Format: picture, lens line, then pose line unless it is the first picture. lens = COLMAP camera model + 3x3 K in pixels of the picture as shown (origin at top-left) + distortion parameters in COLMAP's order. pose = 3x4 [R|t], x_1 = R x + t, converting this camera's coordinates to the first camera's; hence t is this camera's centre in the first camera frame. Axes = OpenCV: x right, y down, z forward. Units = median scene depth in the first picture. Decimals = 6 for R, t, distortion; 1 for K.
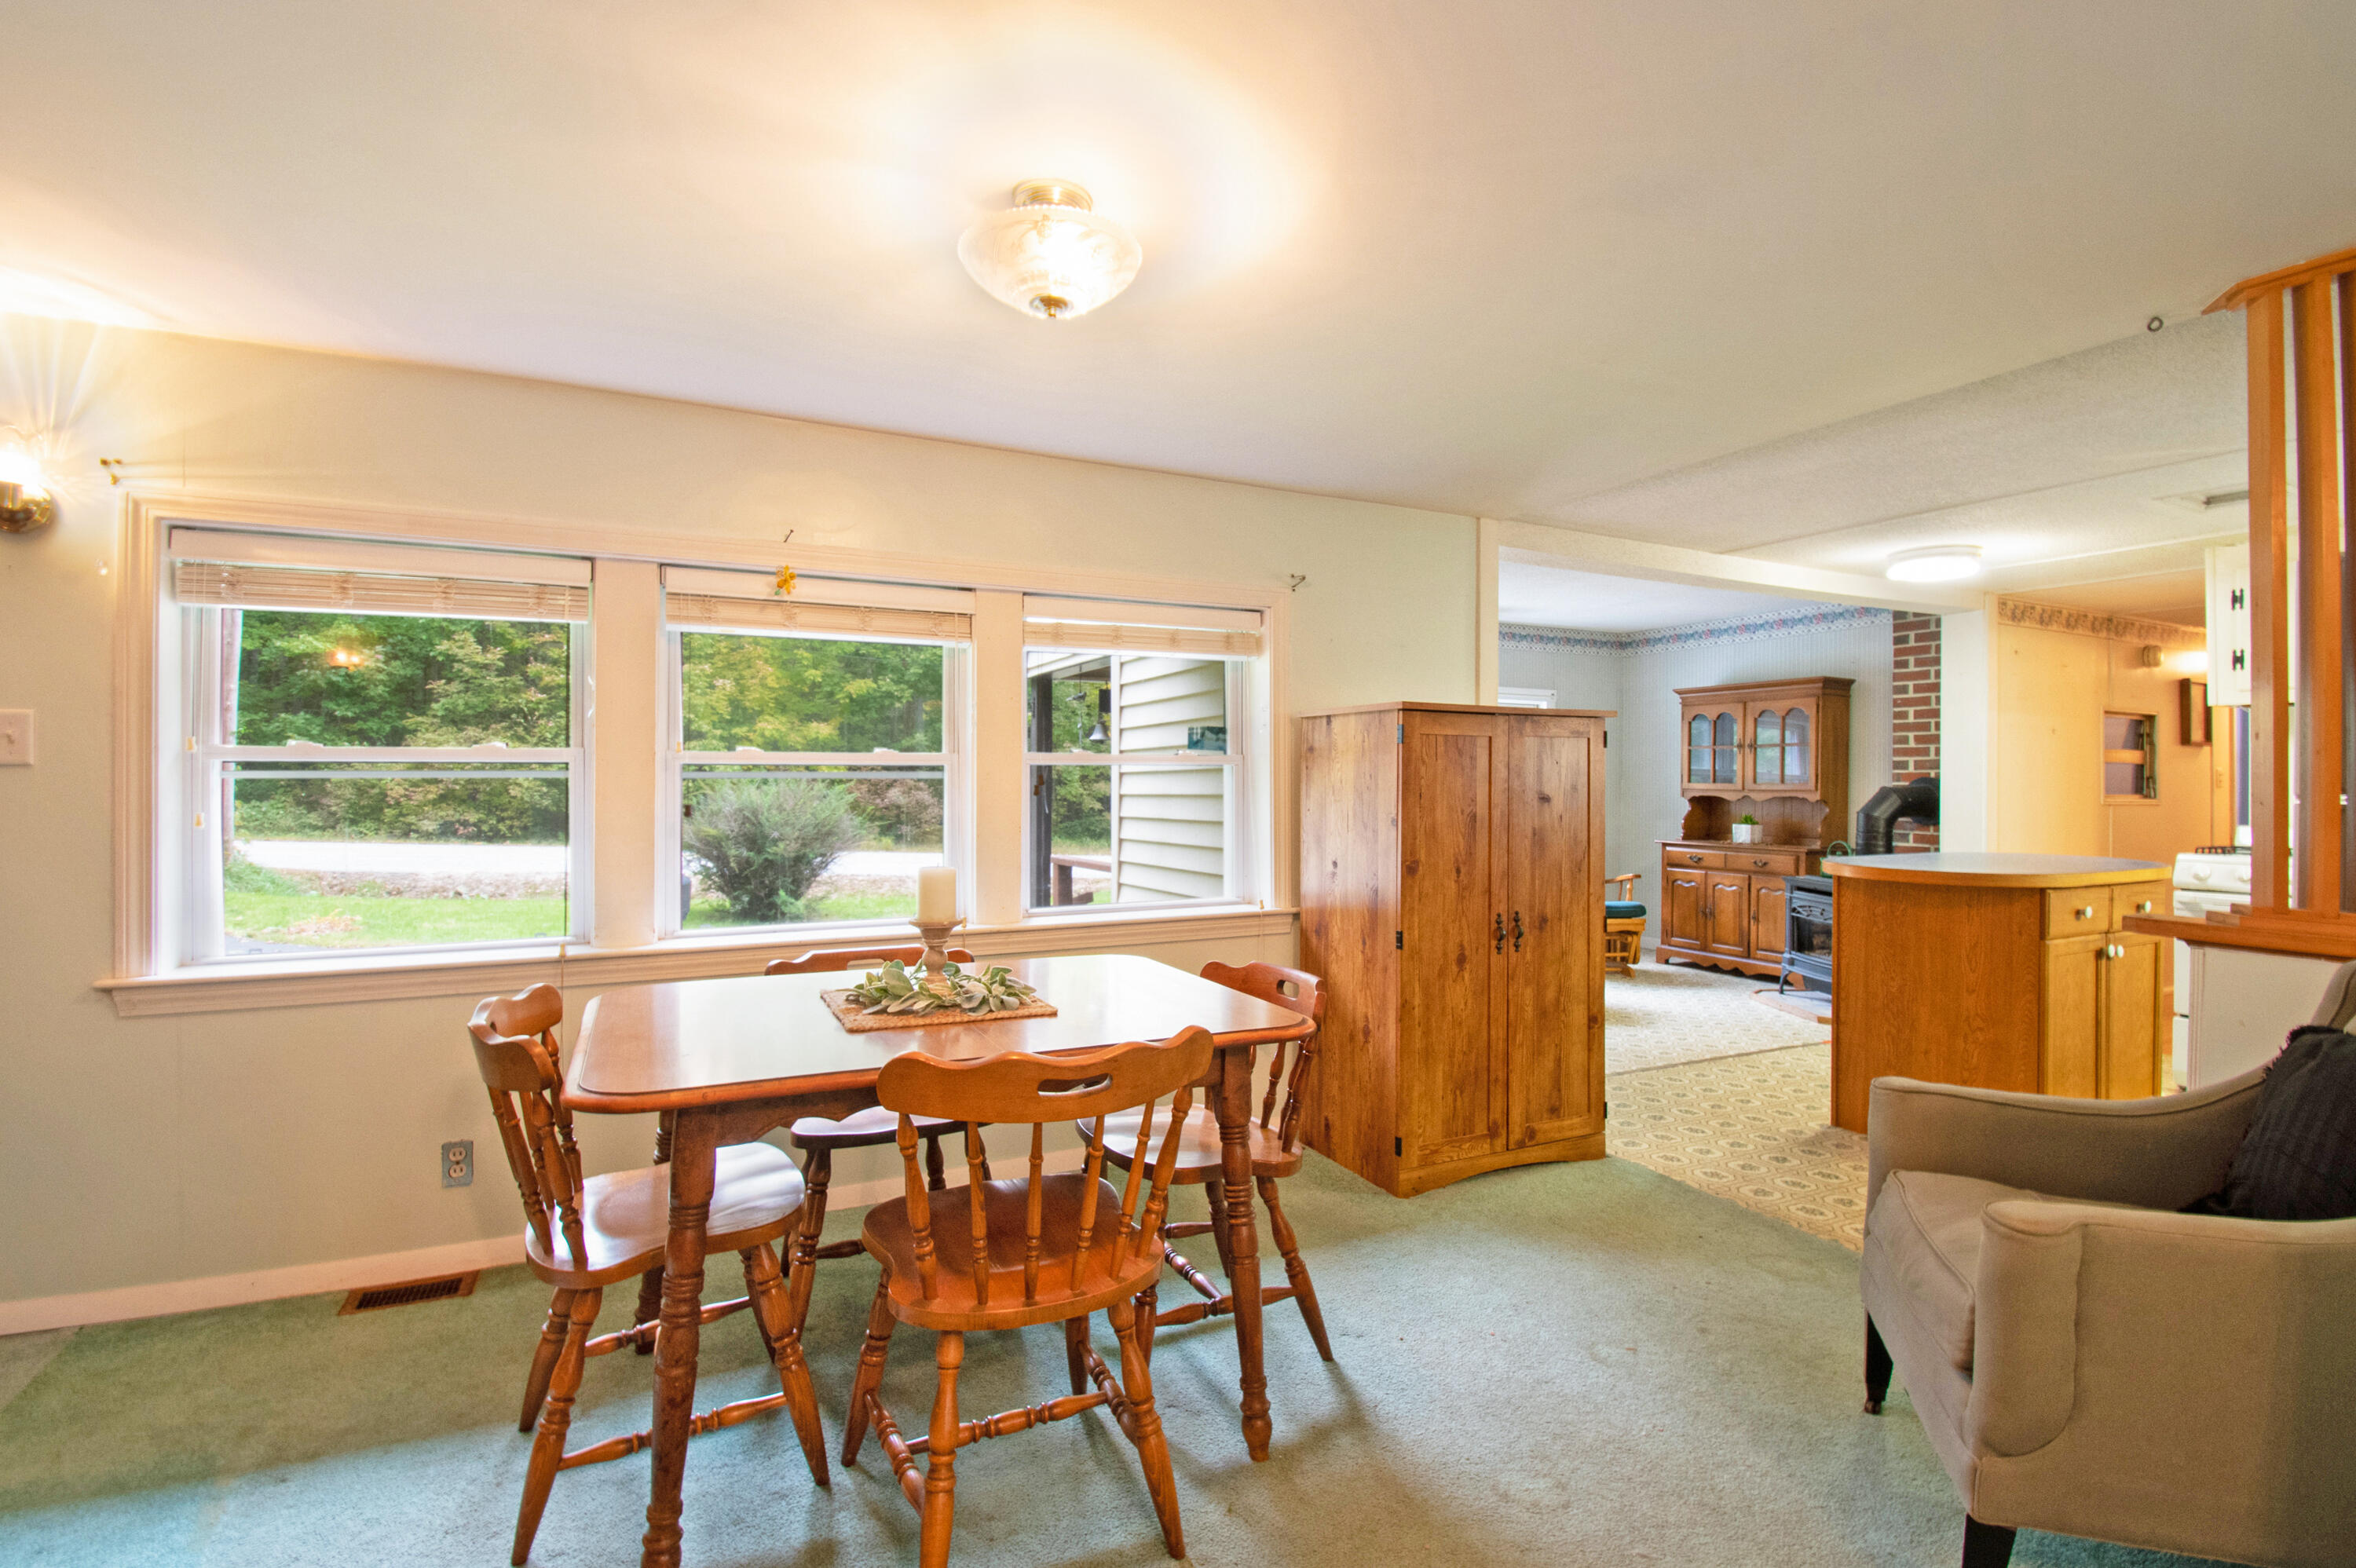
lens RADIAL K [[1051.3, 0, 1181.2], [0, 1051.3, 778.6], [0, 0, 1]] dist [0.003008, -0.018895]
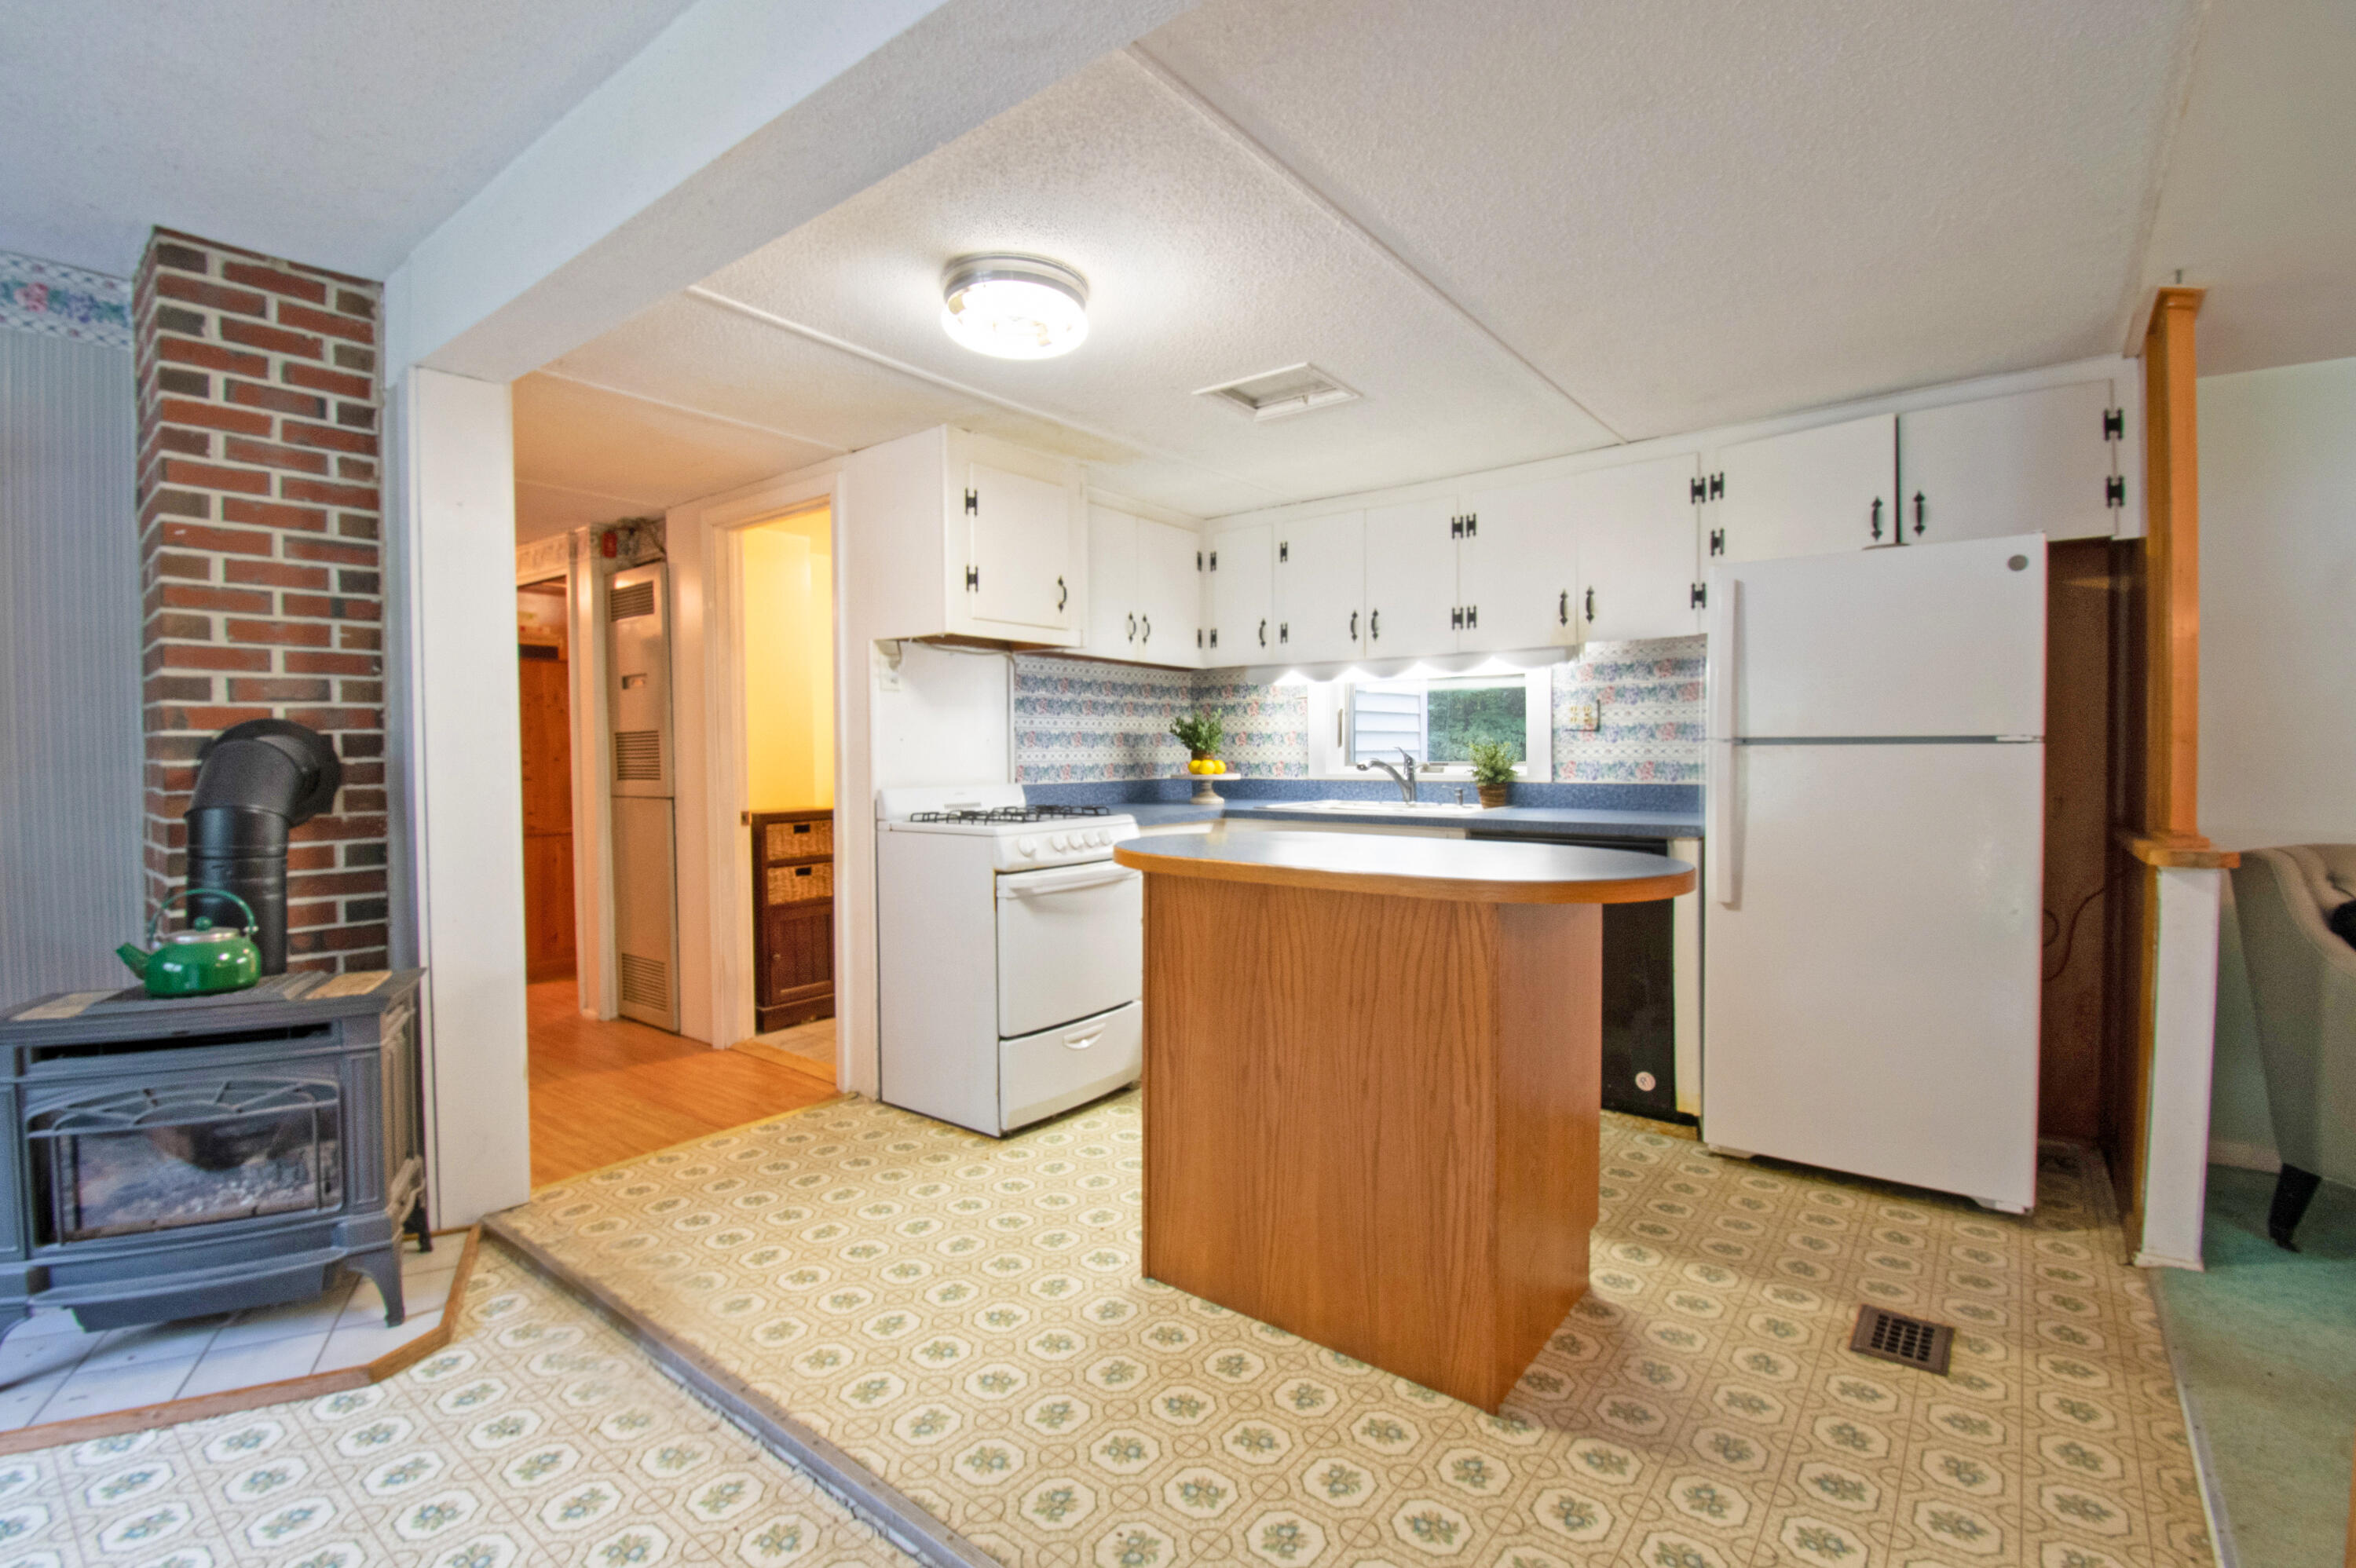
lens RADIAL K [[1051.3, 0, 1181.2], [0, 1051.3, 778.6], [0, 0, 1]] dist [0.003008, -0.018895]
pose [[-0.429056, -0.027478, 0.902860, 0.151170], [0.001812, 0.999509, 0.031280, 0.010240], [-0.903276, 0.015057, -0.428796, 0.813640]]
